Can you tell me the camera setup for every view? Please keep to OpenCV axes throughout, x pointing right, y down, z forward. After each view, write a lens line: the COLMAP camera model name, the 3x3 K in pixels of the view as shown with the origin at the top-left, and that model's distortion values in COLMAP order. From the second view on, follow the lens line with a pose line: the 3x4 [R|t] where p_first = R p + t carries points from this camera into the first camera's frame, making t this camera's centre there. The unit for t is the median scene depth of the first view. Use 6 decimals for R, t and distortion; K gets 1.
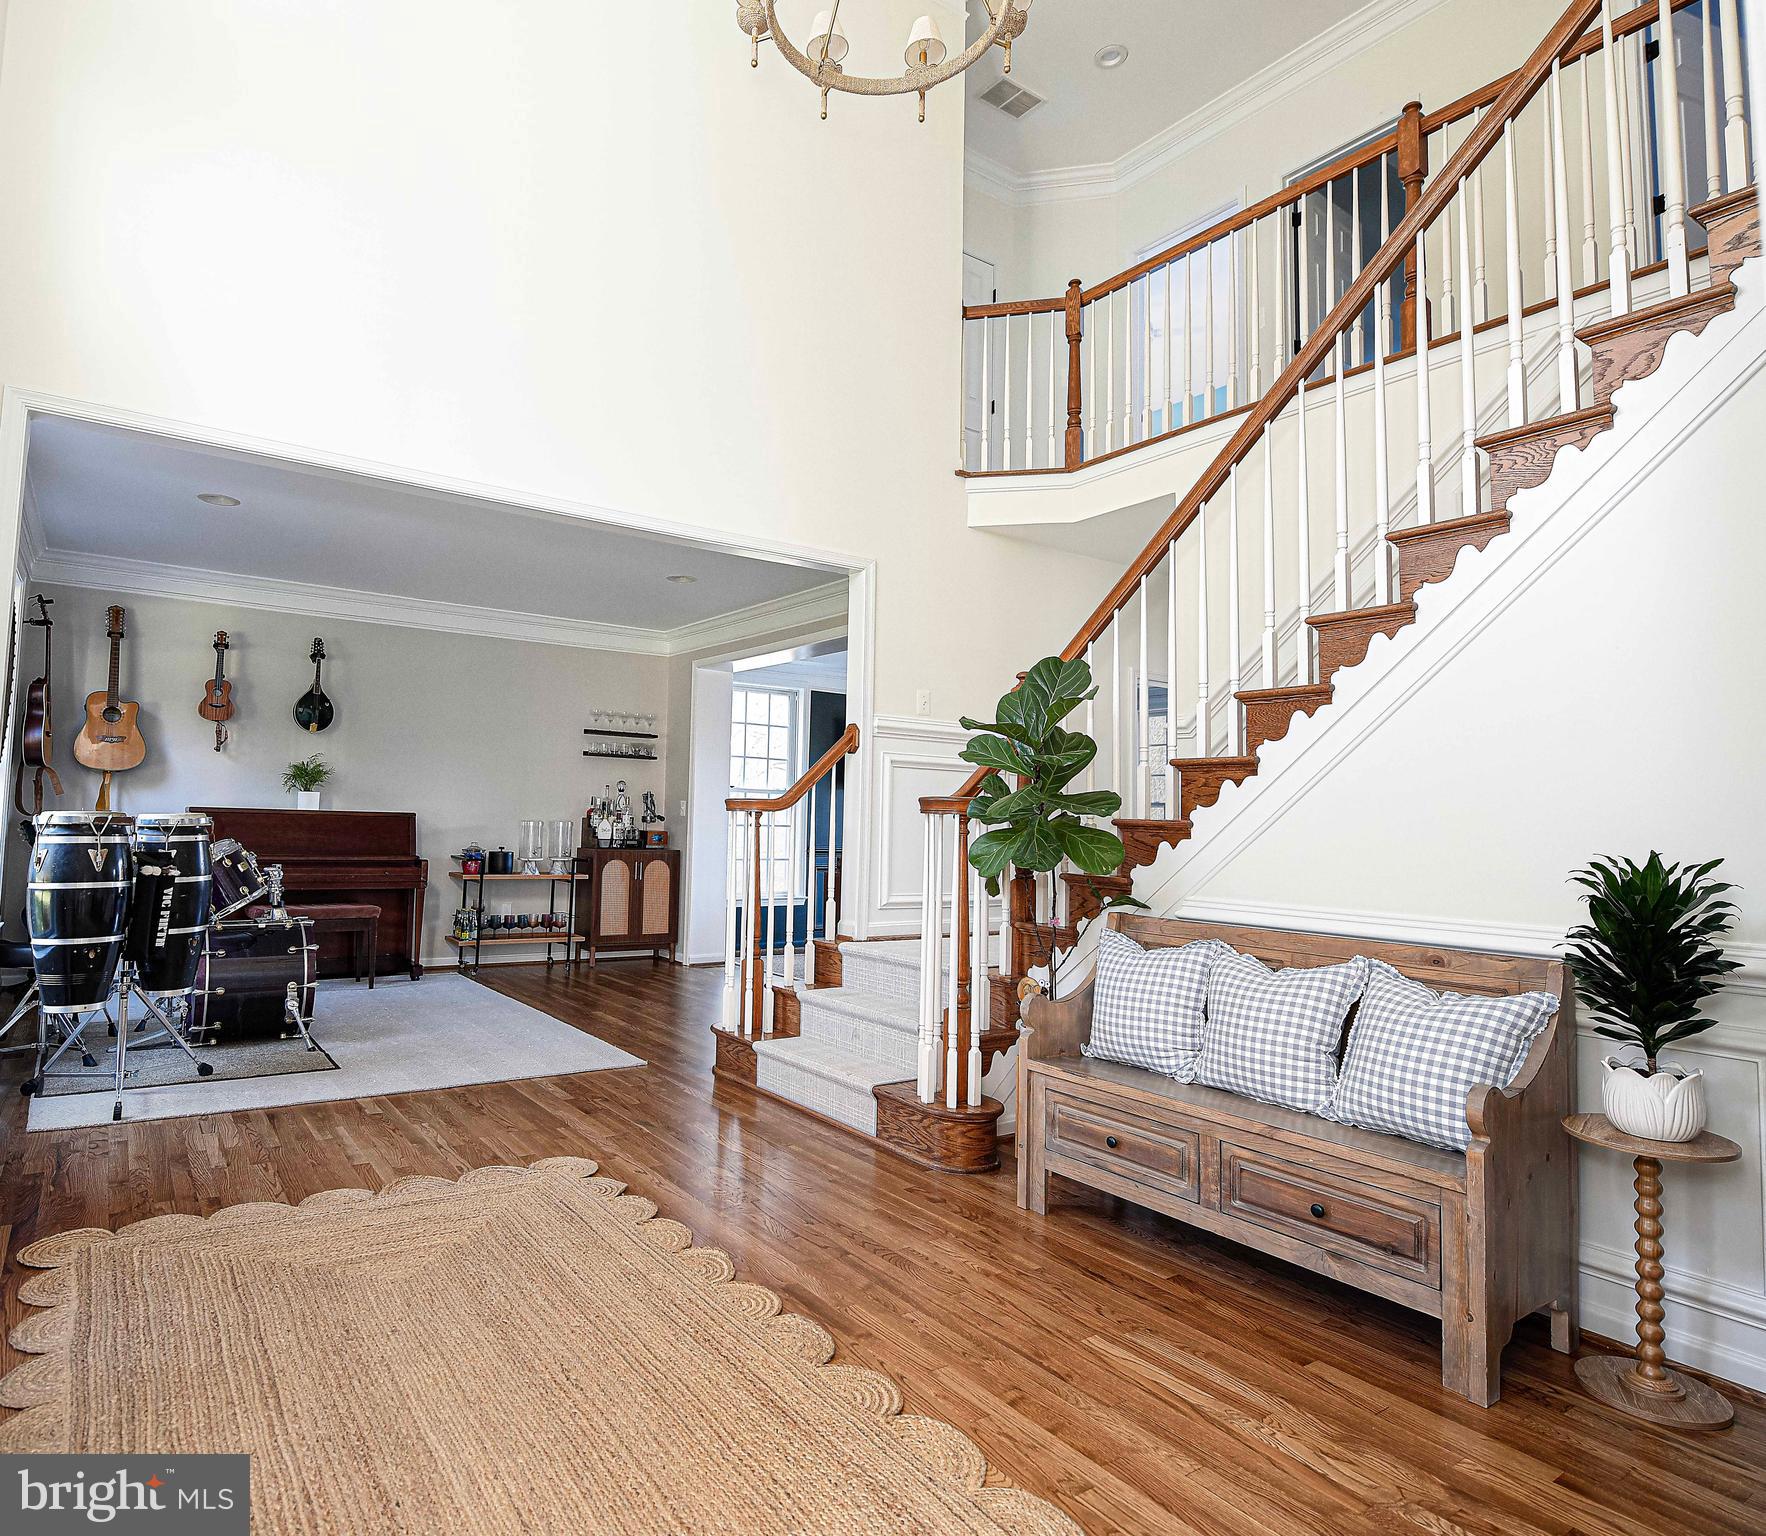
lens RADIAL K [[1017.6, 0, 875.4], [0, 1017.6, 759.7], [0, 0, 1]] dist [-0.002563, -0.003159]
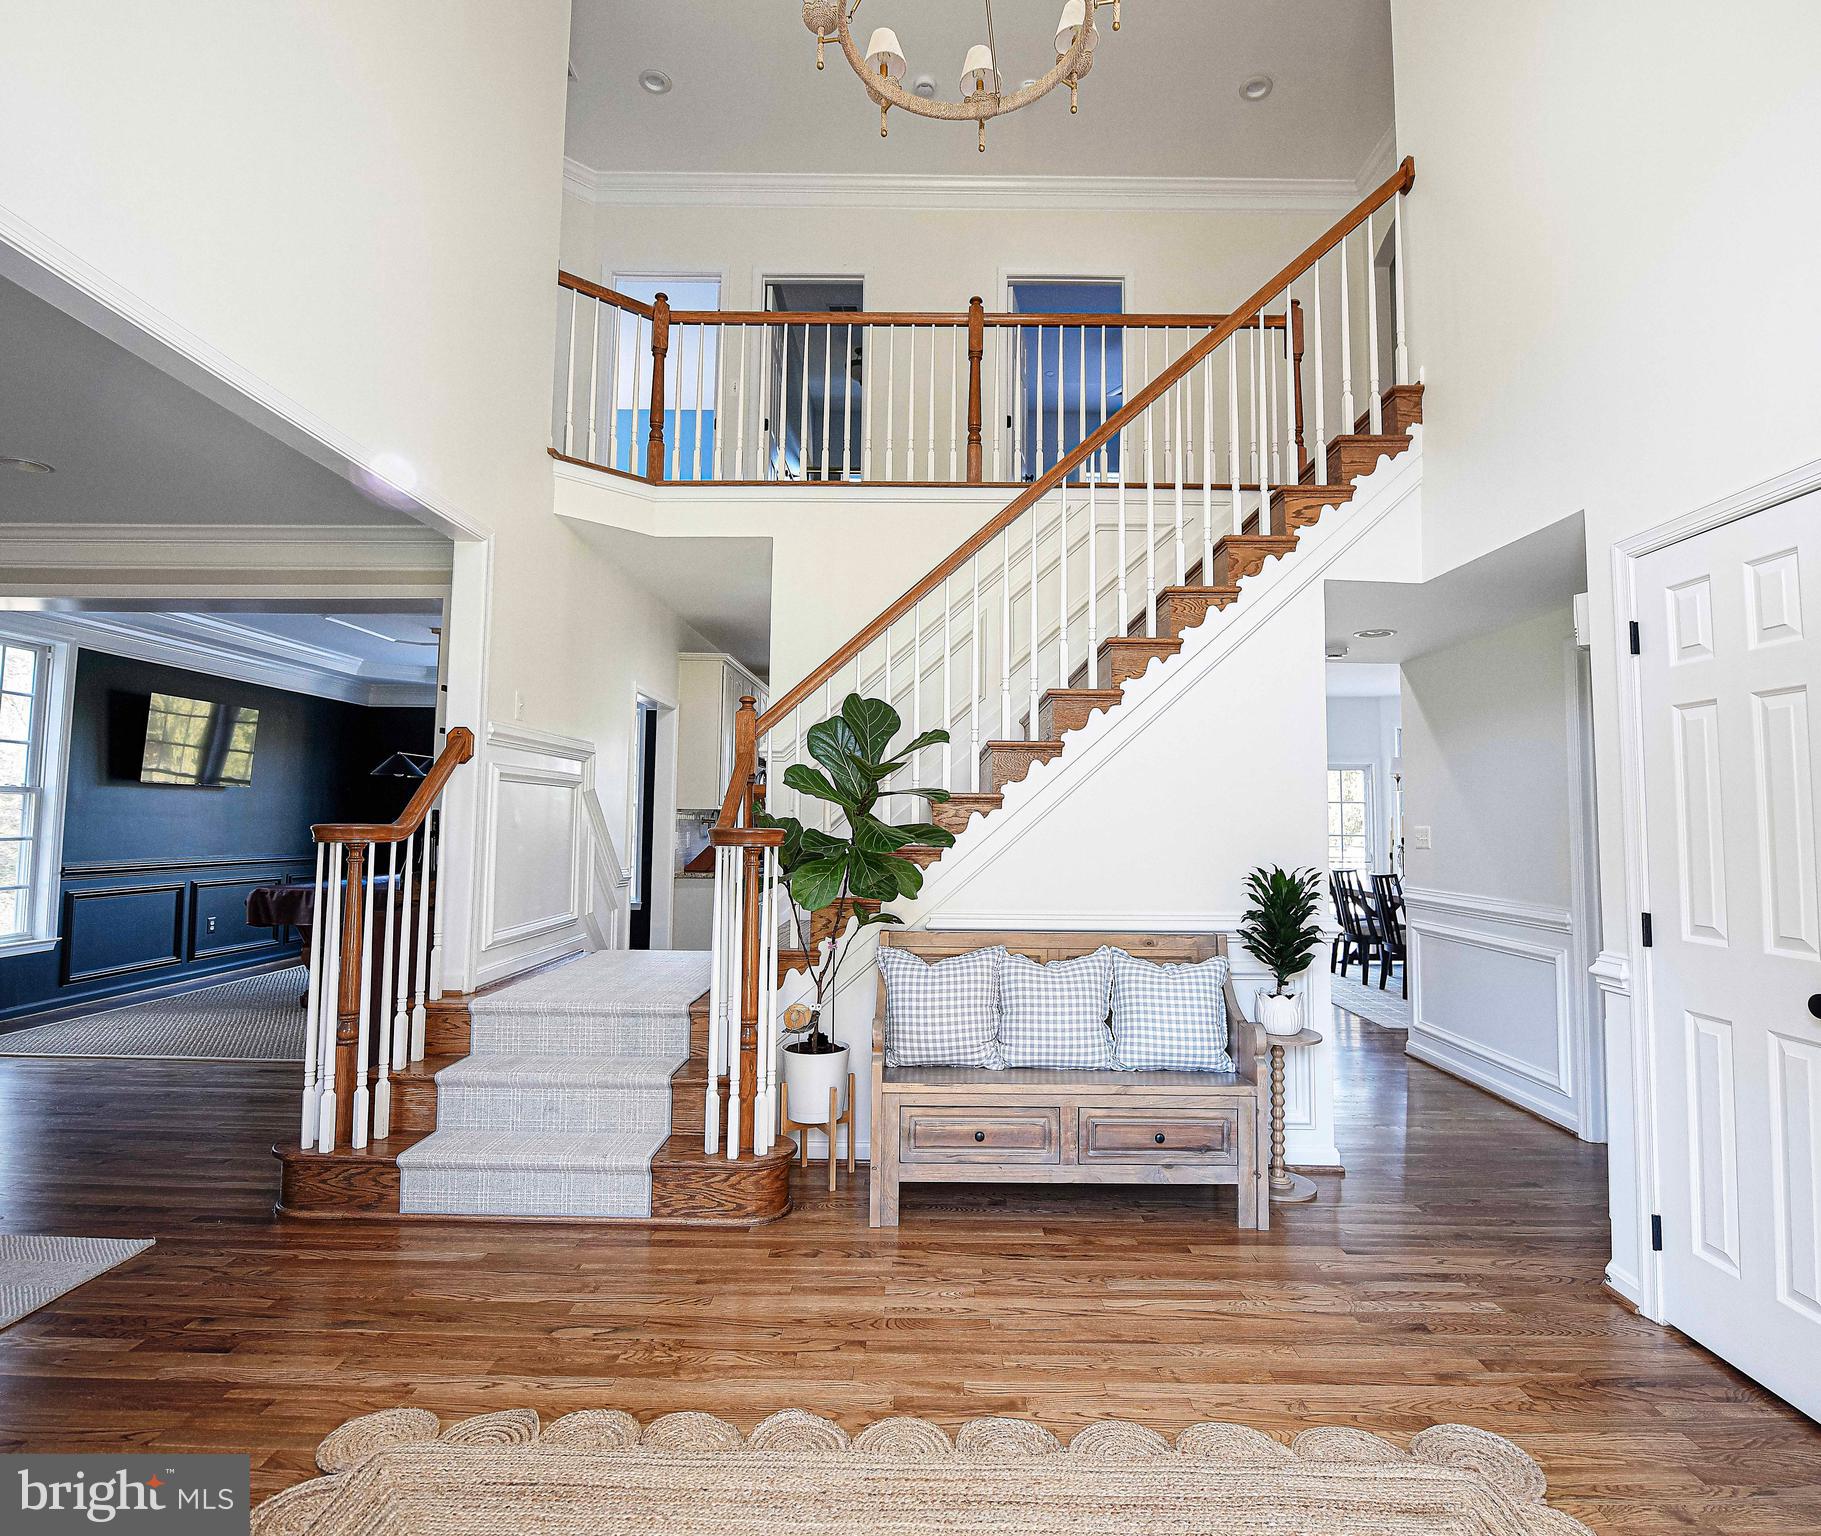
lens RADIAL K [[895.6, 0, 921.1], [0, 895.6, 765.8], [0, 0, 1]] dist [-0.011680, -0.000046]
pose [[0.599919, 0.029152, 0.799529, -0.526523], [-0.045433, 0.998965, -0.002334, -0.028596], [-0.798770, -0.034925, 0.600623, 0.395868]]
